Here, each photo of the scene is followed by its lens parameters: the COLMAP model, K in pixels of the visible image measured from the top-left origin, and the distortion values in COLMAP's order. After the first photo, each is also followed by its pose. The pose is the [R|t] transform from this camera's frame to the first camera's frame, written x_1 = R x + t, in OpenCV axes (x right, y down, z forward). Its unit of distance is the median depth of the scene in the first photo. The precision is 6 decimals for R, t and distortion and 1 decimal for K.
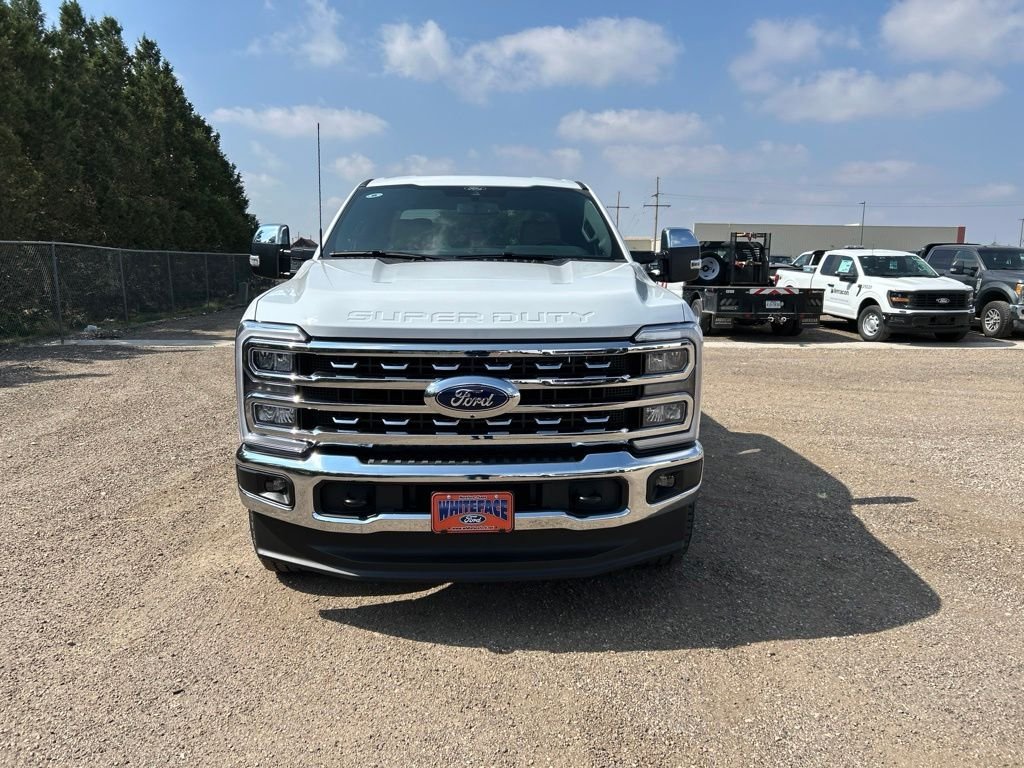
lens RADIAL K [[768.5, 0, 504.7], [0, 768.5, 388.2], [0, 0, 1]] dist [0.059354, -0.068198]
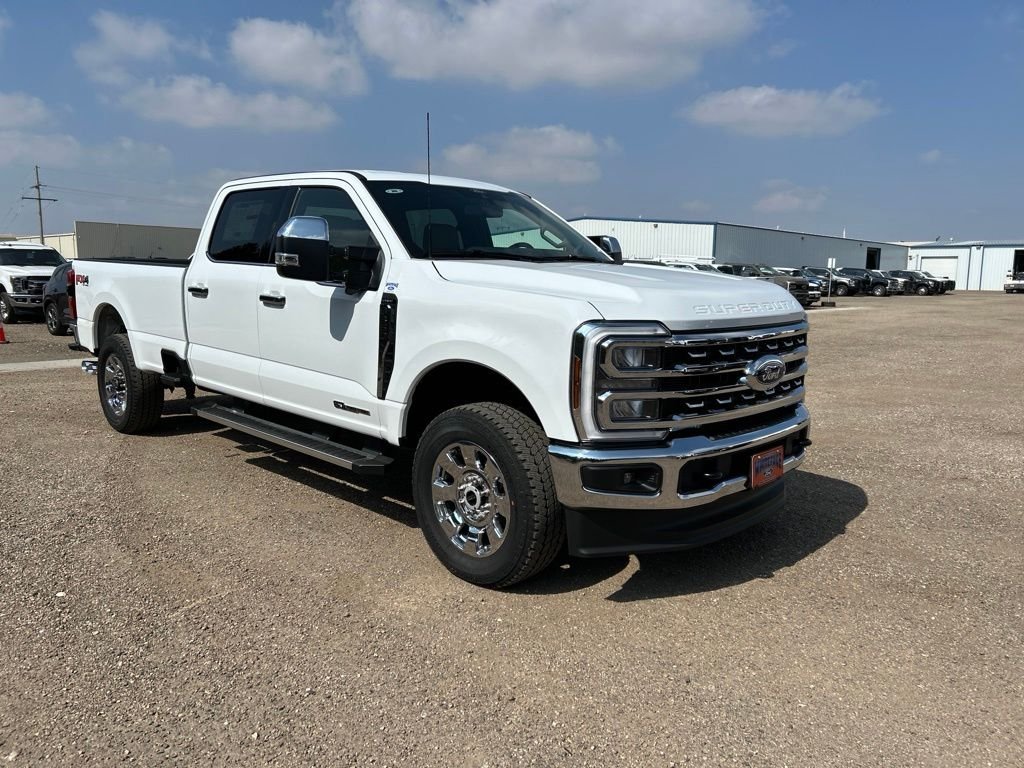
lens RADIAL K [[768.4, 0, 500.9], [0, 768.4, 385.3], [0, 0, 1]] dist [0.058428, -0.067136]
pose [[0.727777, -0.098665, 0.678680, -0.982432], [0.104460, 0.993998, 0.032488, -0.043725], [-0.677812, 0.047250, 0.733715, 0.314387]]
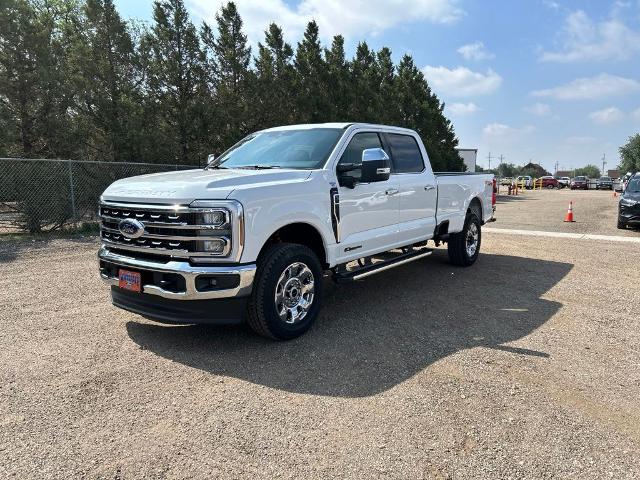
lens RADIAL K [[480.3, 0, 313.1], [0, 480.3, 240.8], [0, 0, 1]] dist [0.058428, -0.067136]
pose [[0.770246, 0.079118, -0.632820, 1.026054], [-0.101469, 0.994838, 0.000875, -0.005378], [0.629623, 0.063538, 0.774298, 0.208931]]
